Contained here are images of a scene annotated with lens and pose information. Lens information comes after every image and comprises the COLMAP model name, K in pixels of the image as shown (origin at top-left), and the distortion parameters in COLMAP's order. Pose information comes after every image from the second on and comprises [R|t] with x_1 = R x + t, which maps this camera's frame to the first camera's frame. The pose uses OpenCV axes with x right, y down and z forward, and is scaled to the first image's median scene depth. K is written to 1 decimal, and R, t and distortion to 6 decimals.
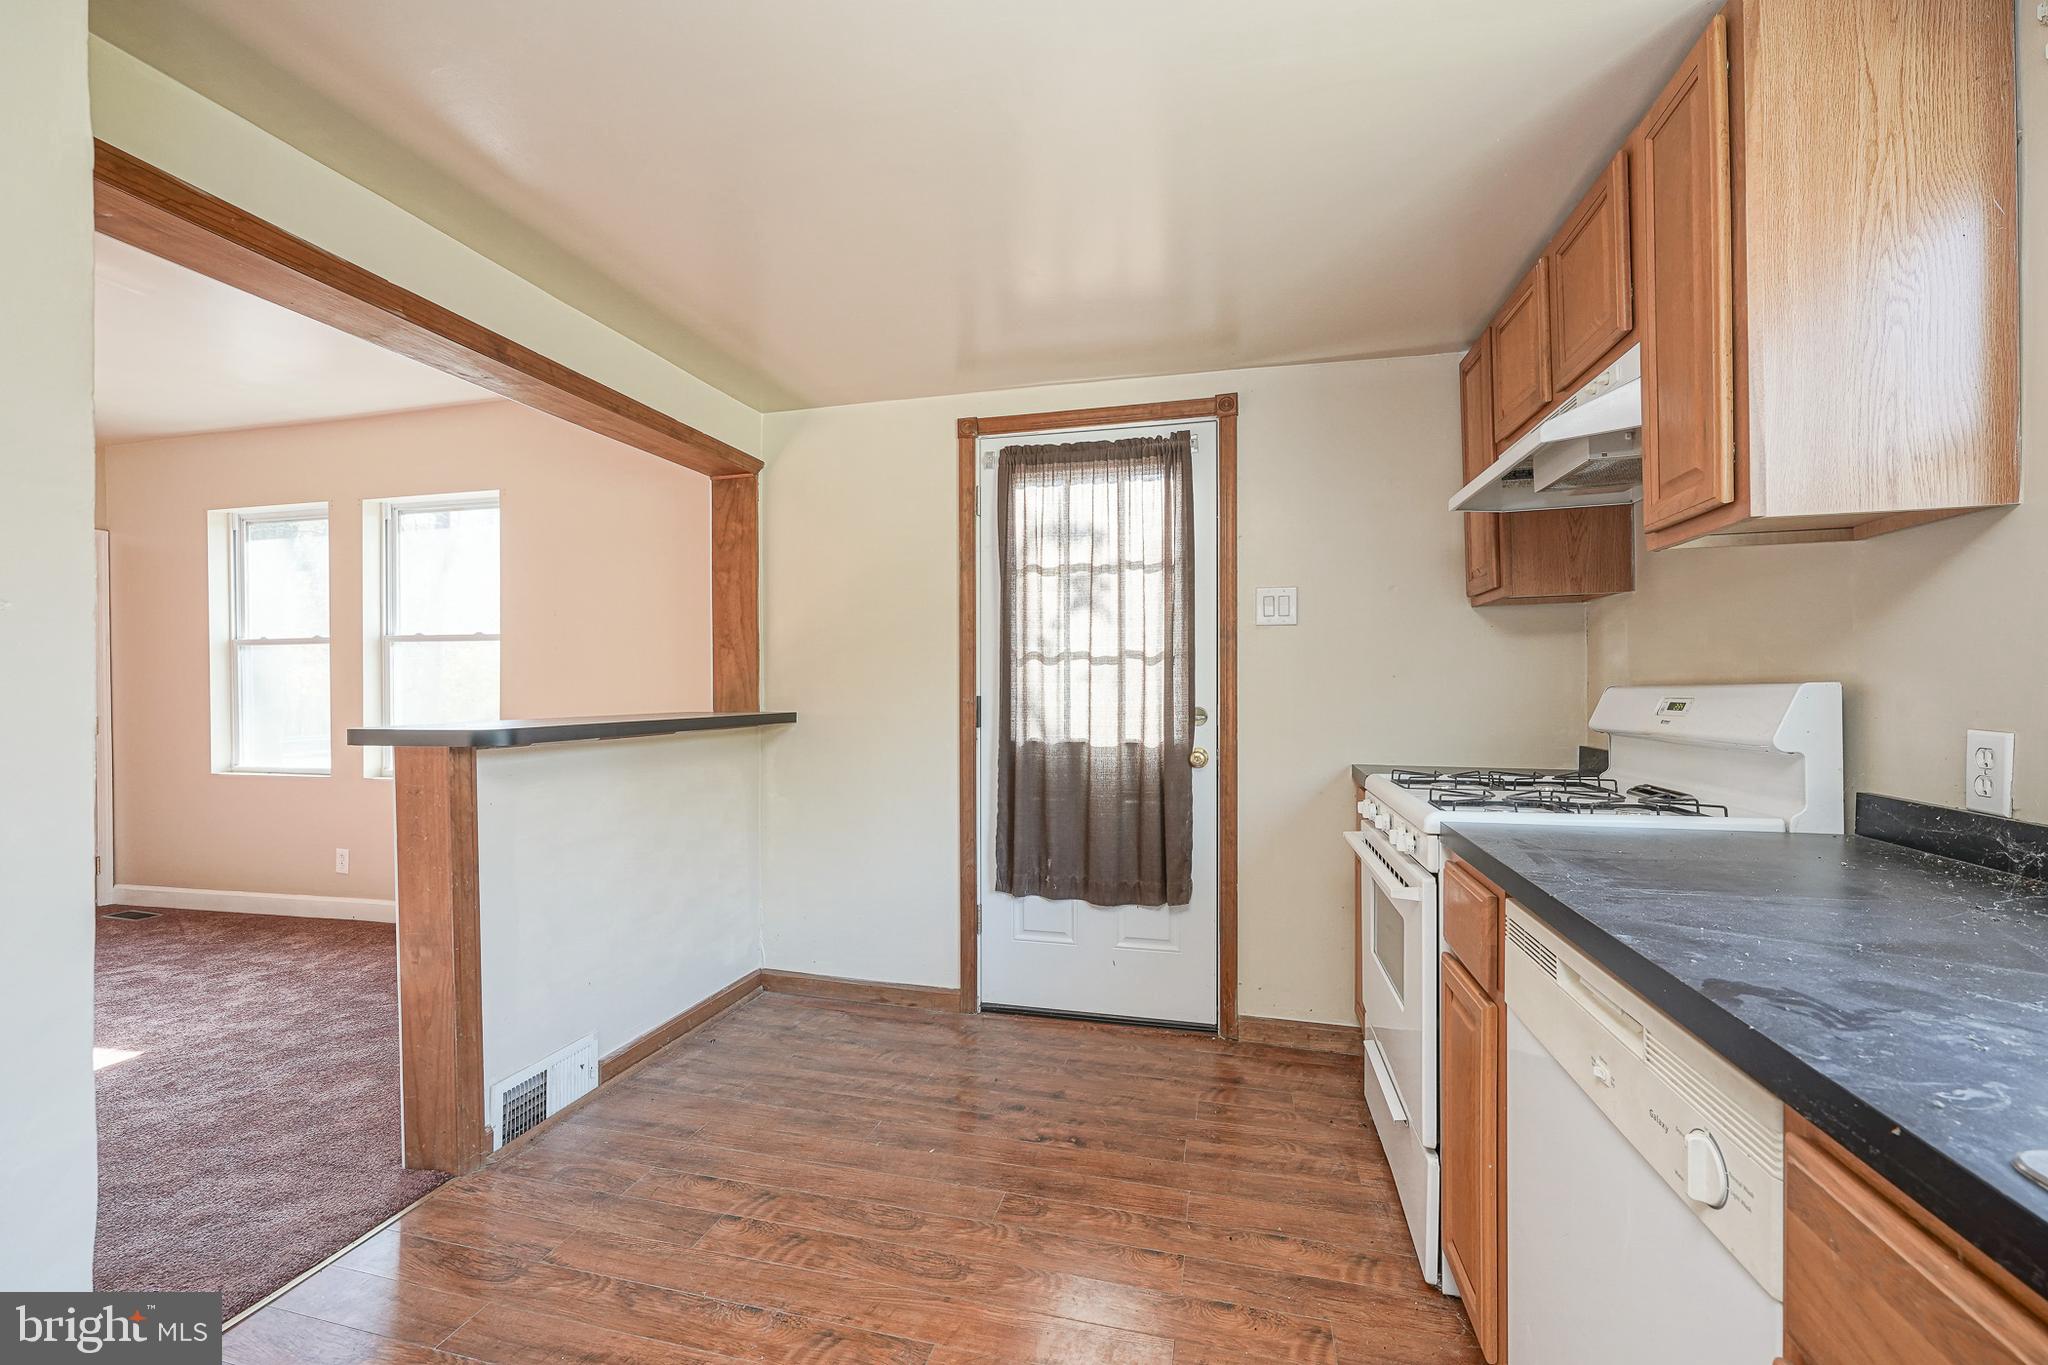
lens RADIAL K [[833.1, 0, 1027.3], [0, 833.1, 689.8], [0, 0, 1]] dist [-0.001031, -0.000028]
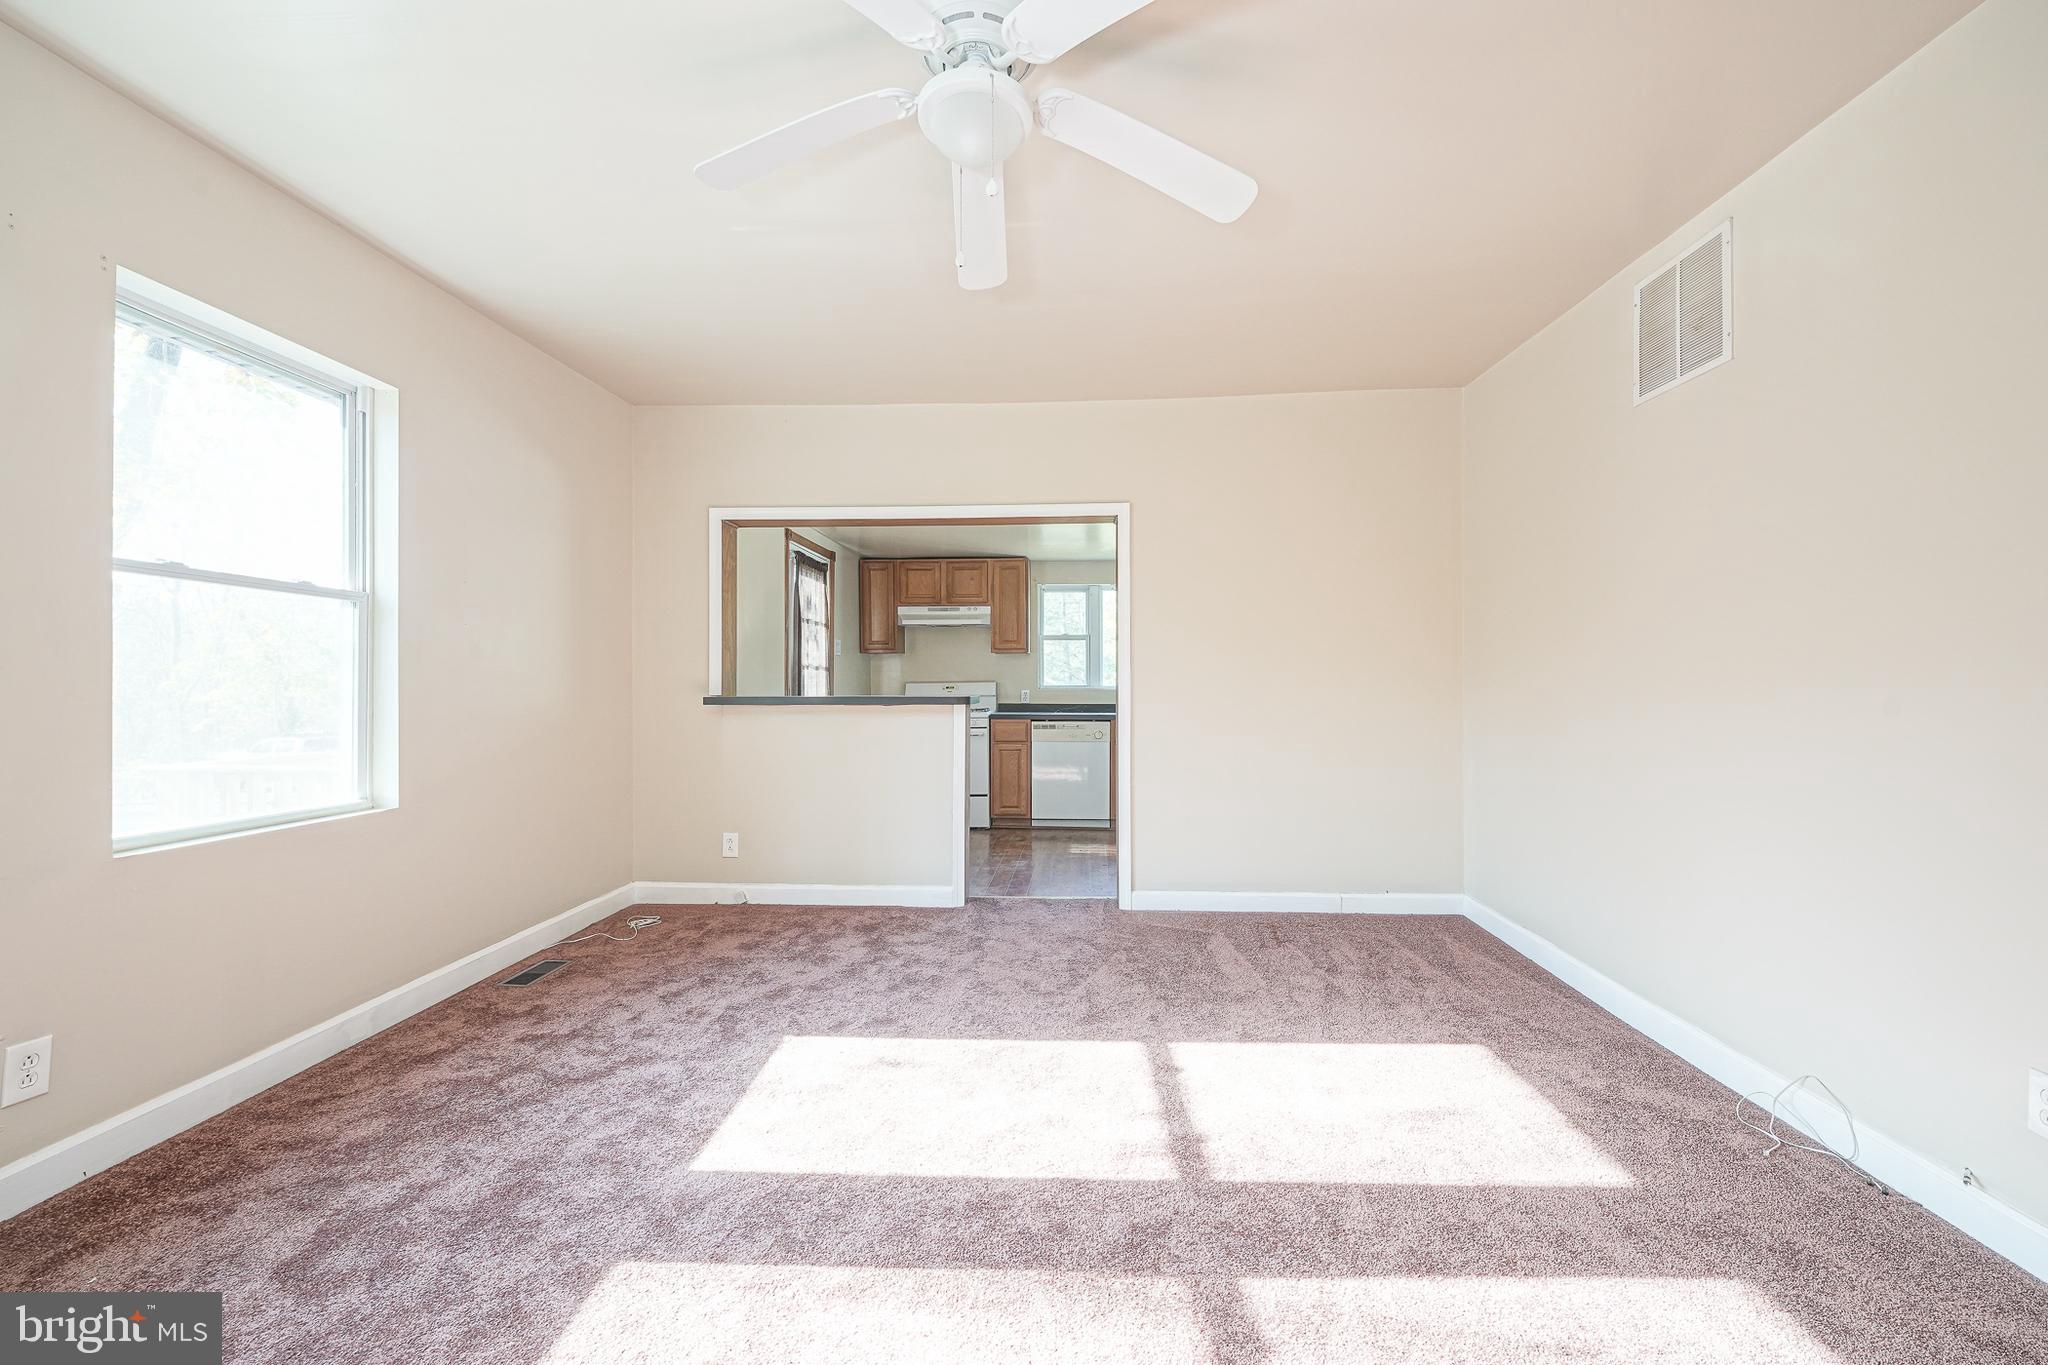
lens RADIAL K [[833.2, 0, 1031.5], [0, 833.2, 691.6], [0, 0, 1]] dist [-0.001052, 0.000261]
pose [[-0.195651, -0.001959, 0.980672, -2.251743], [0.003789, 0.999989, 0.002753, 0.022142], [-0.980666, 0.004255, -0.195642, 0.997510]]
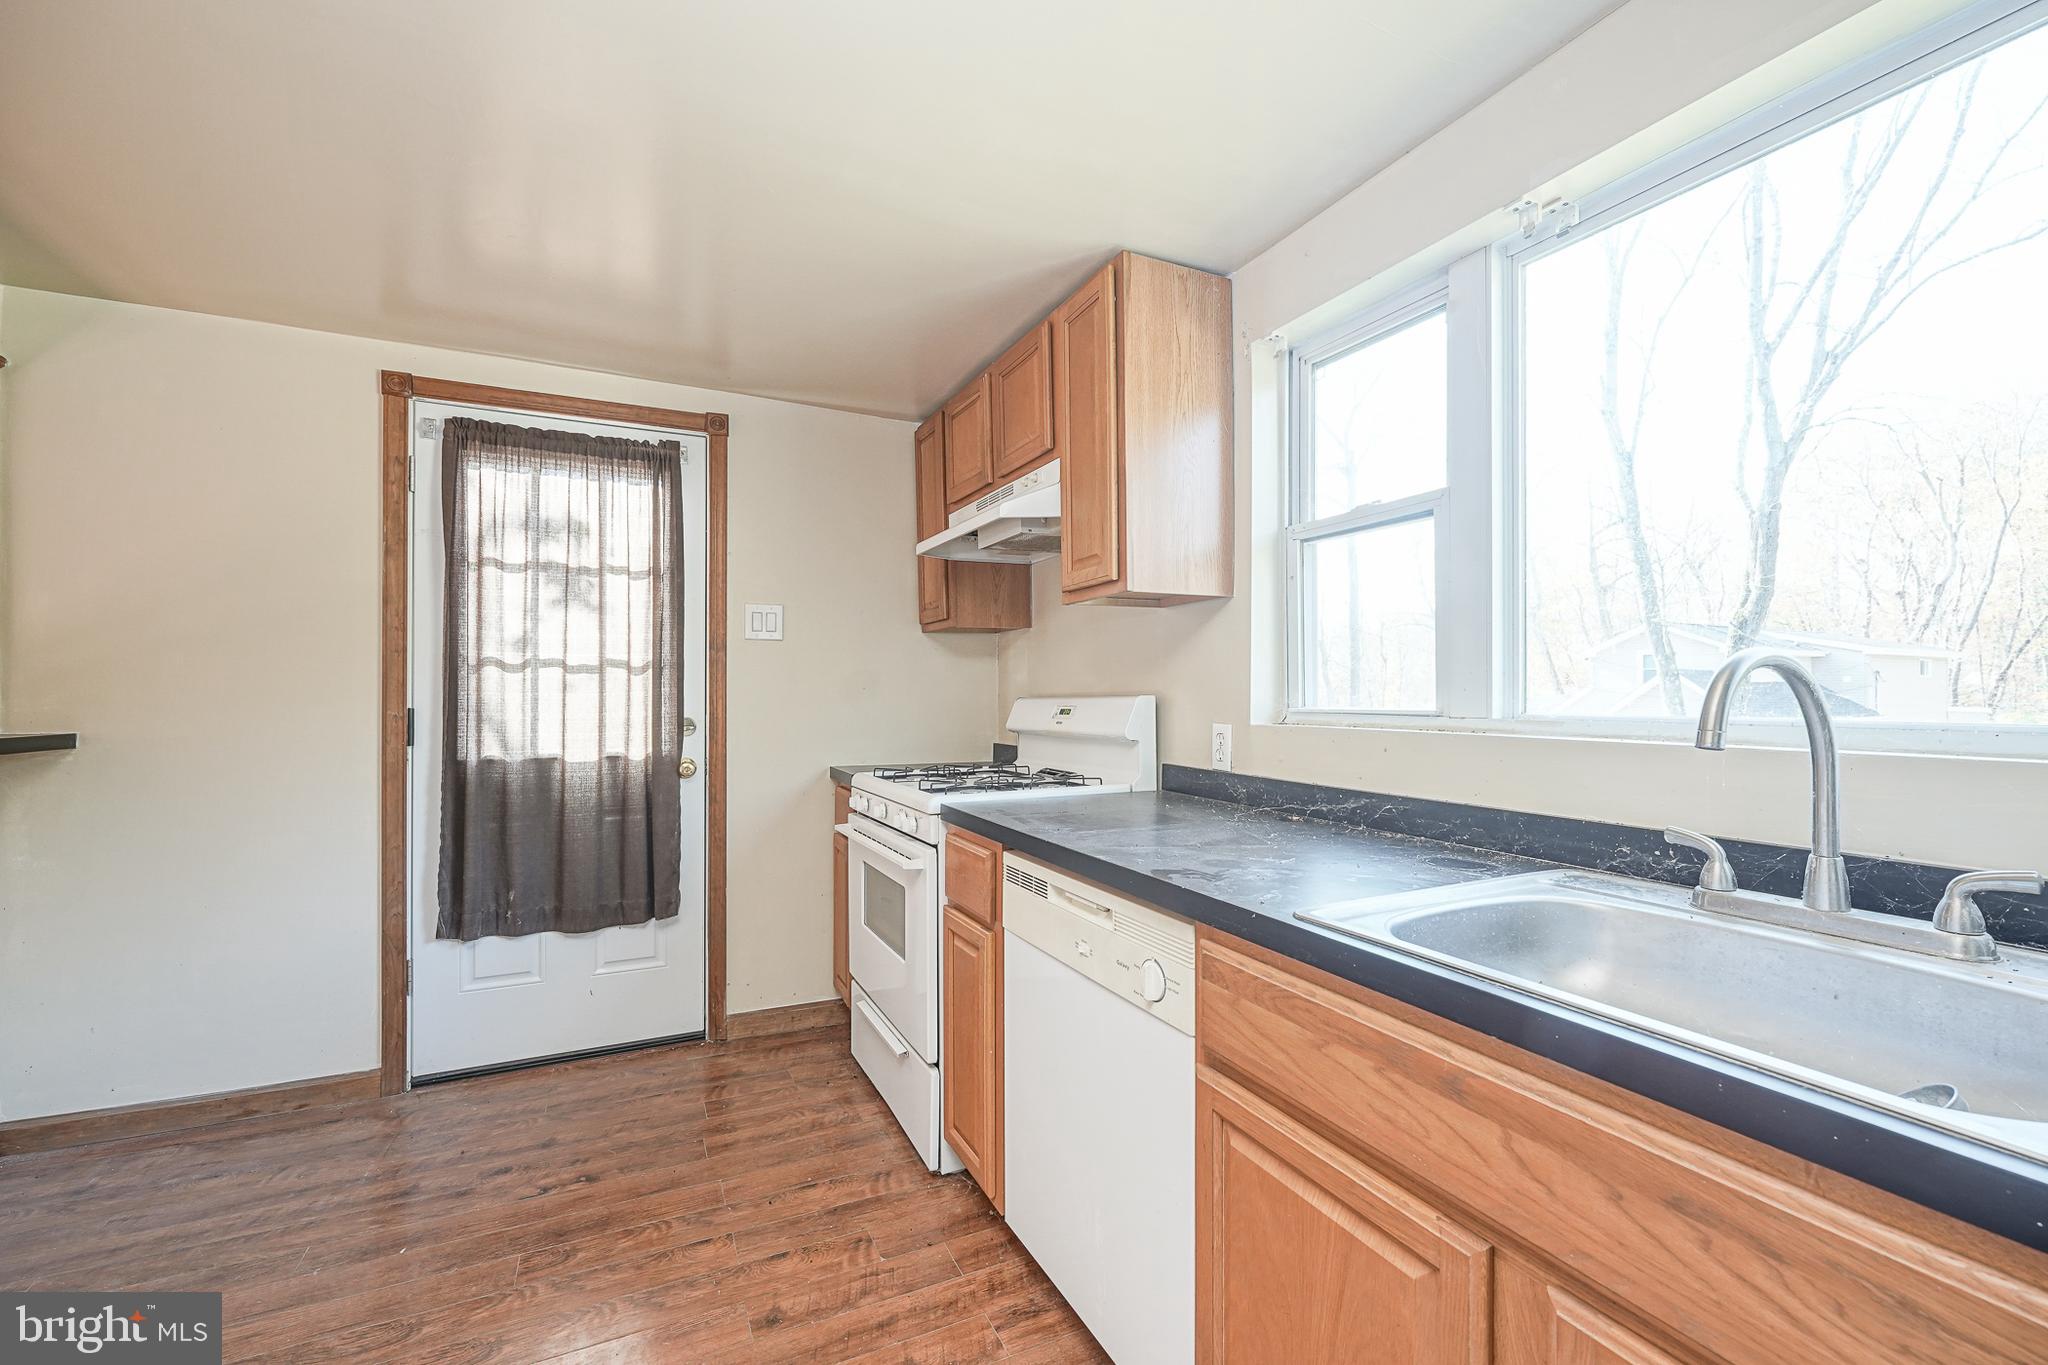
lens RADIAL K [[832.4, 0, 1037.7], [0, 832.4, 693.1], [0, 0, 1]] dist [-0.001259, 0.000298]
pose [[0.762605, 0.004489, 0.646849, -0.135378], [0.000850, 0.999968, -0.007941, -0.000545], [-0.646864, 0.006606, 0.762577, -0.044041]]
